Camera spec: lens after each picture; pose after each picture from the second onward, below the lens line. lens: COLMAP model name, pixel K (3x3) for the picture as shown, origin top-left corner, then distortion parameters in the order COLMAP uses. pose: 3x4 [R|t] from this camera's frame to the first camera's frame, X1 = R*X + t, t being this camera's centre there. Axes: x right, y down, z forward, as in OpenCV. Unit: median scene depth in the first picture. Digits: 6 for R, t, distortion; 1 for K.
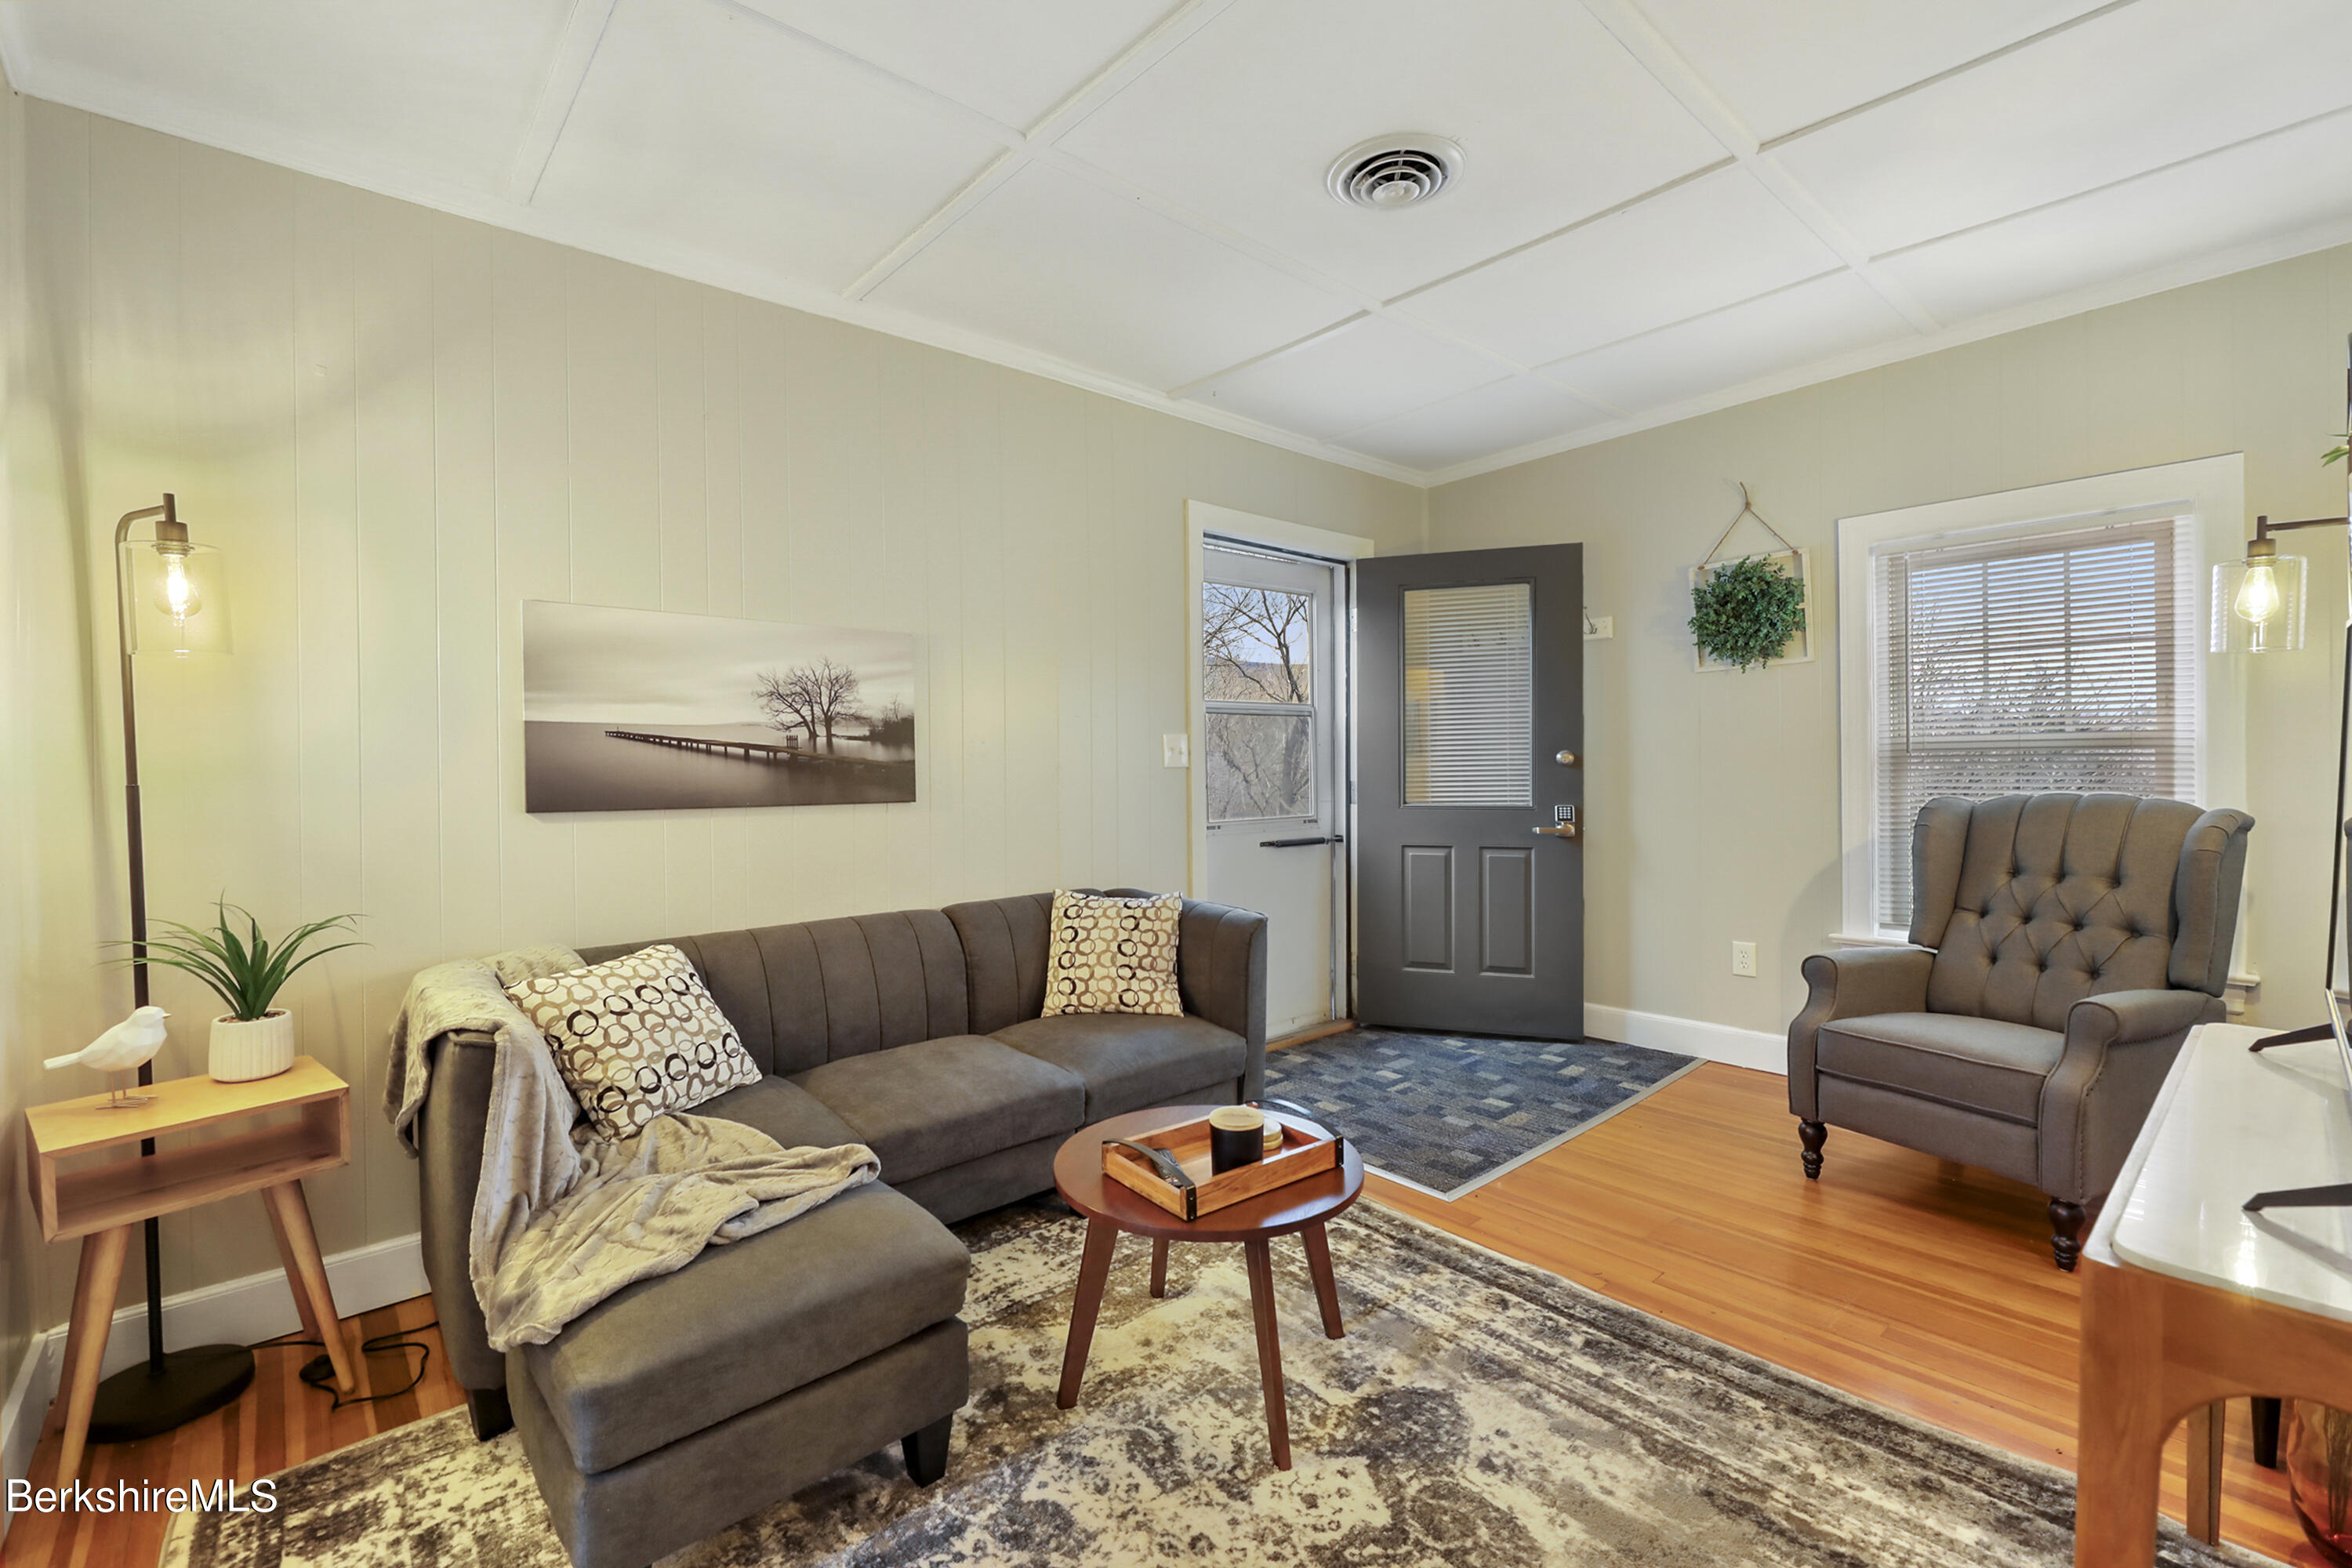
lens RADIAL K [[998.1, 0, 1160.8], [0, 998.1, 767.5], [0, 0, 1]] dist [-0.001693, -0.000539]
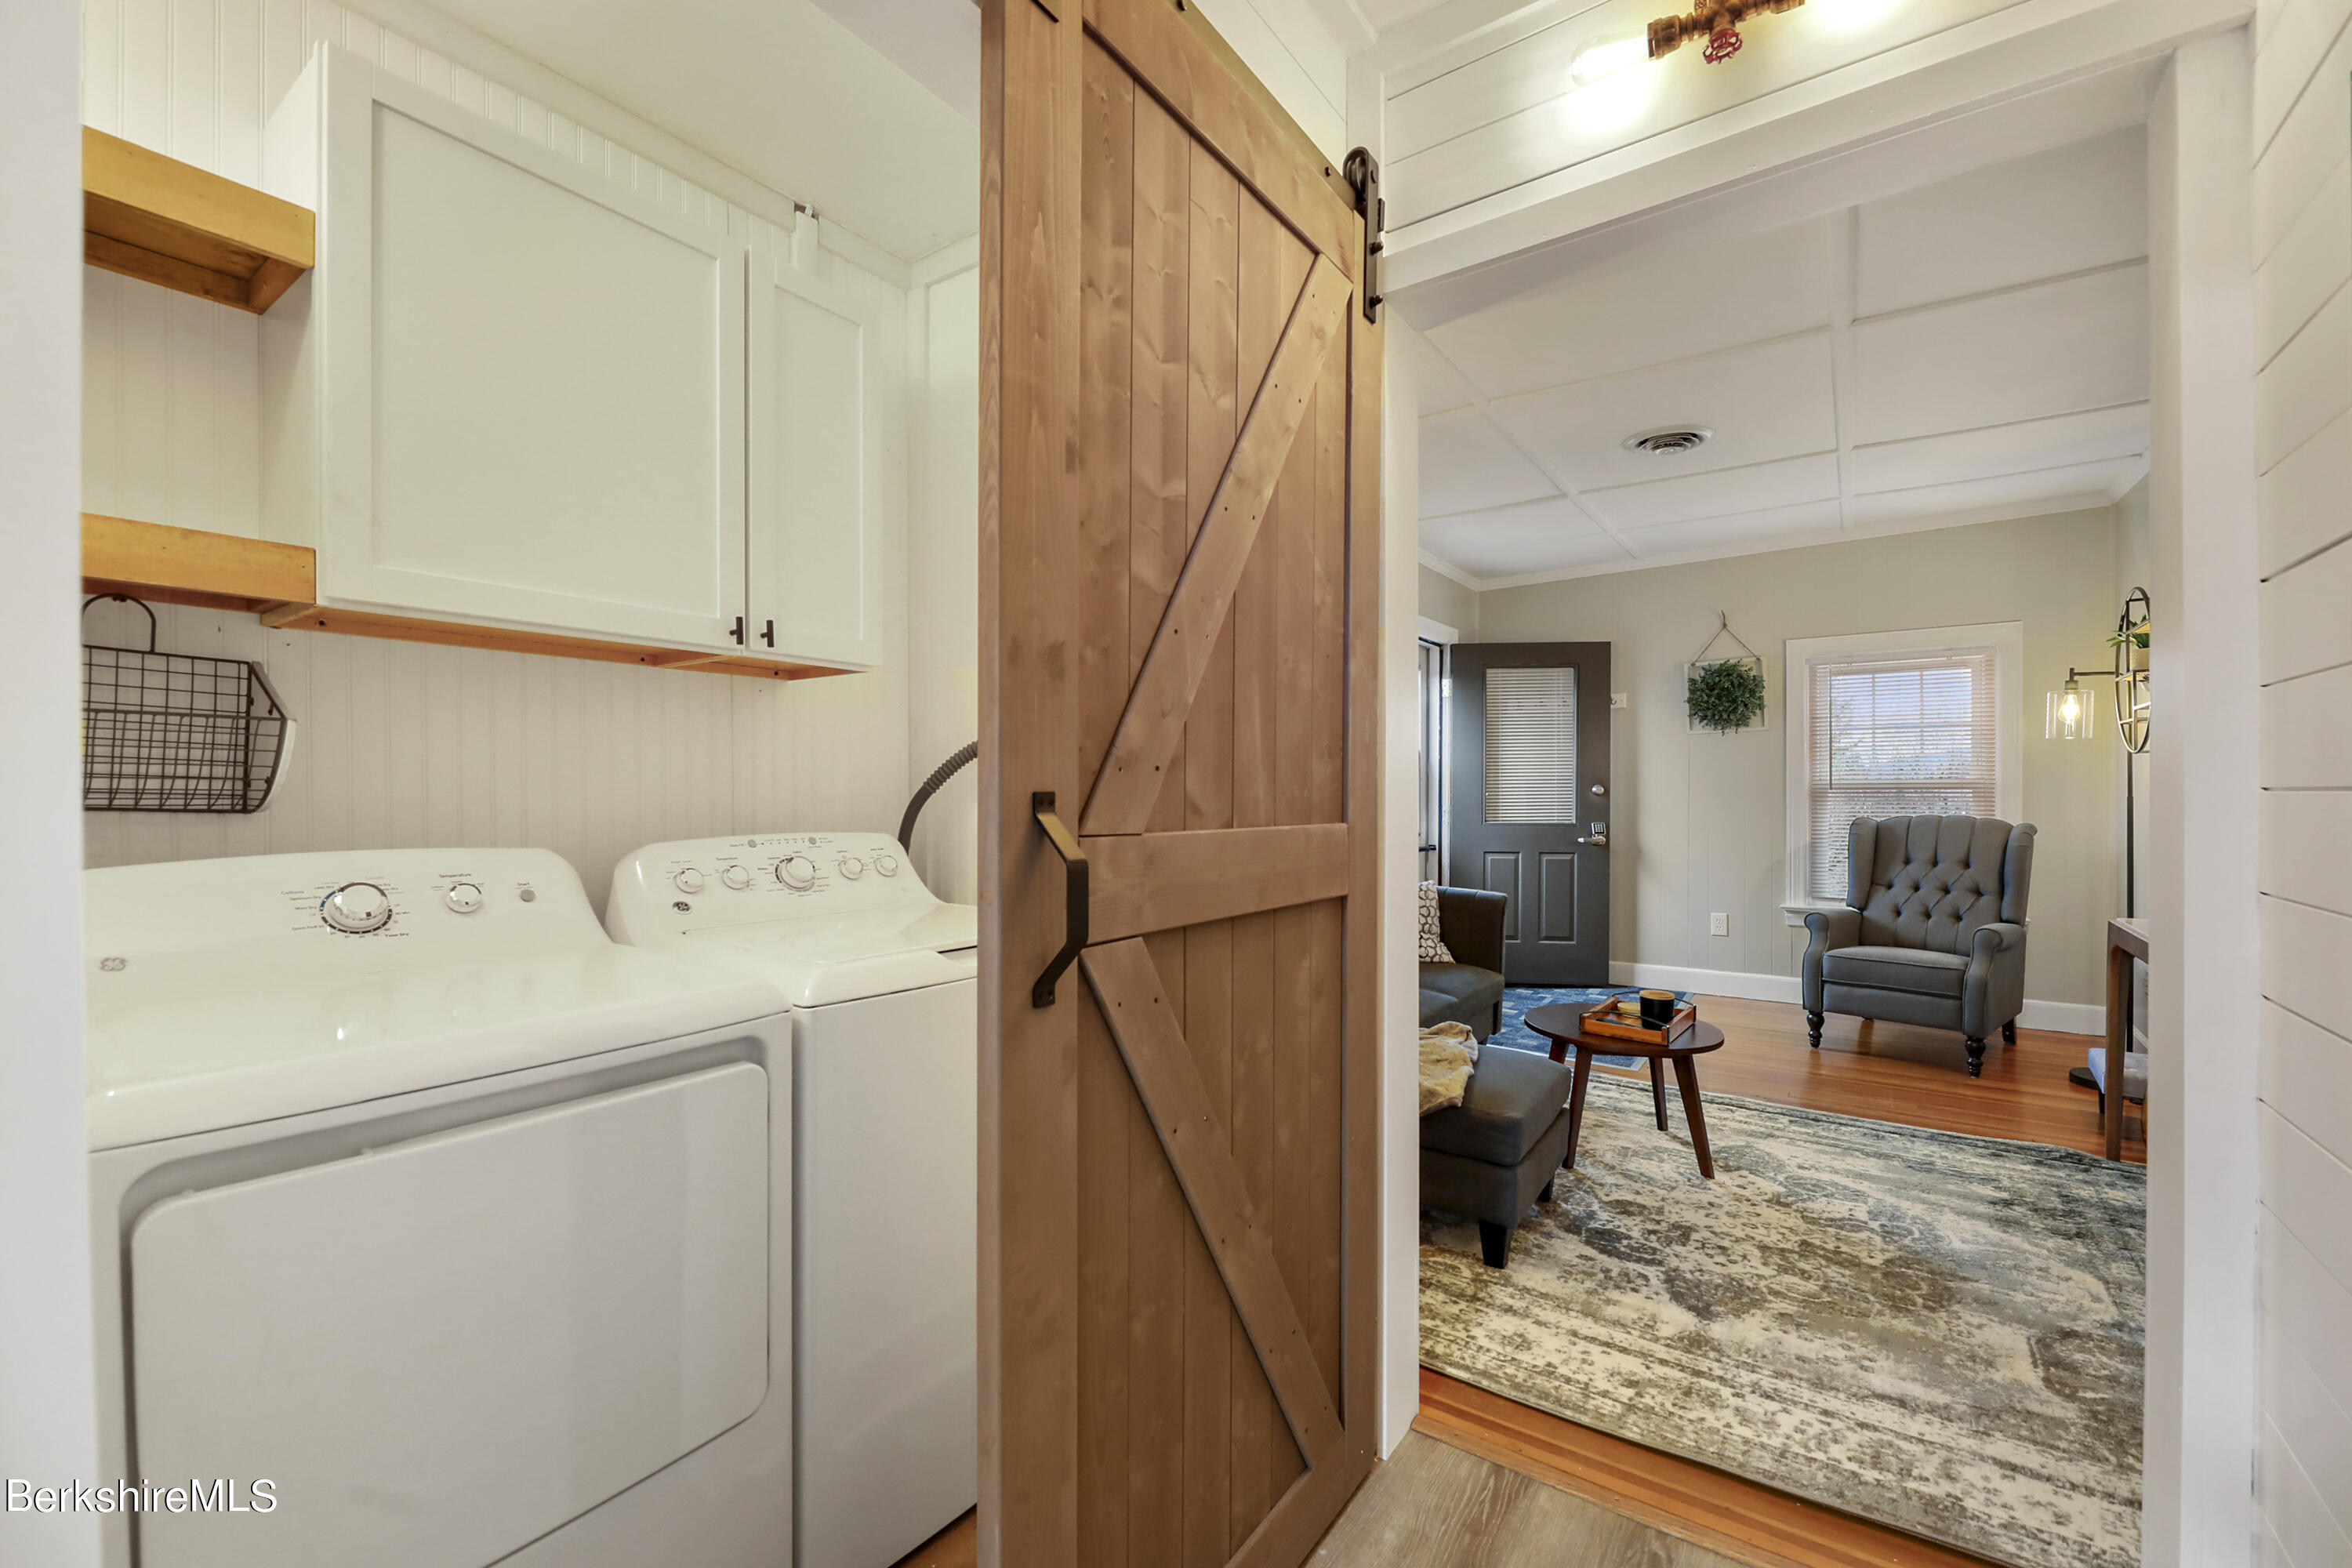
lens RADIAL K [[943.1, 0, 1168.8], [0, 943.1, 790.9], [0, 0, 1]] dist [0.001265, -0.000049]
pose [[0.973869, 0.009768, 0.226902, -0.743419], [-0.009044, 0.999950, -0.004233, 0.004411], [-0.226932, 0.002071, 0.973908, -0.276355]]
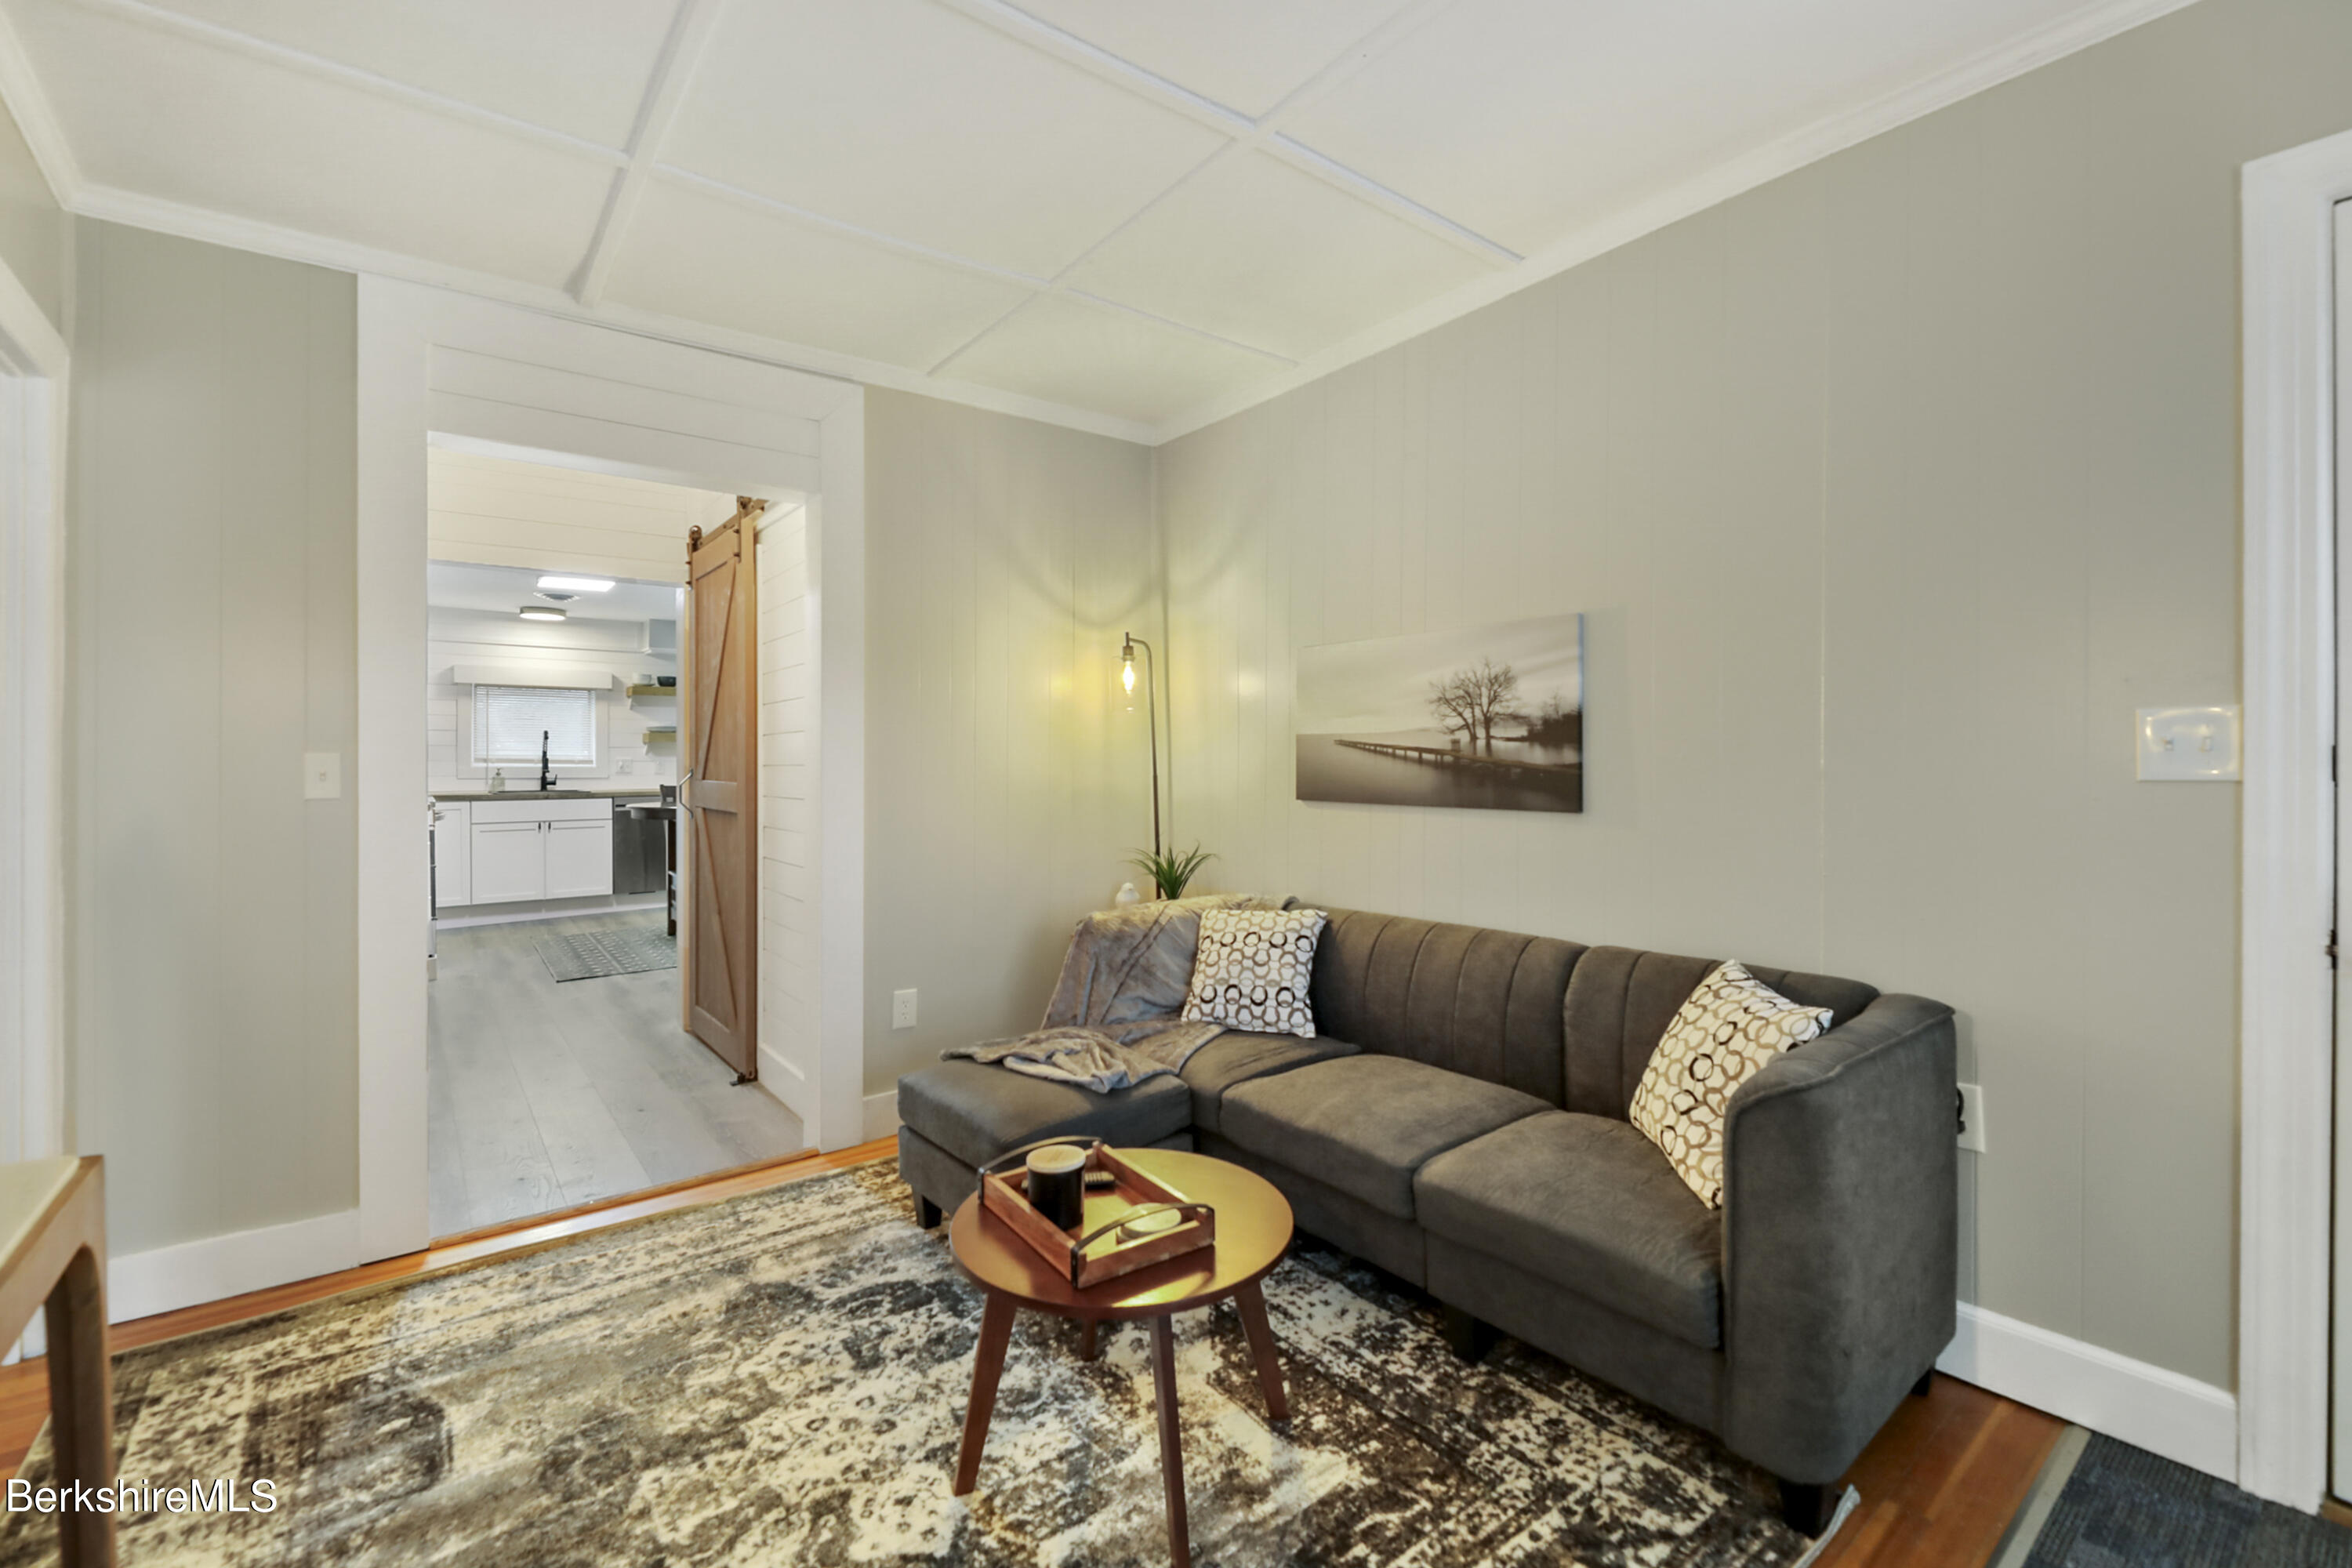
lens RADIAL K [[1012.7, 0, 1165.3], [0, 1012.7, 739.0], [0, 0, 1]] dist [0.002060, -0.000176]
pose [[-0.057491, -0.017534, -0.998192, 0.669800], [-0.000634, 0.999846, -0.017526, -0.013306], [0.998346, -0.000375, -0.057493, 0.752764]]
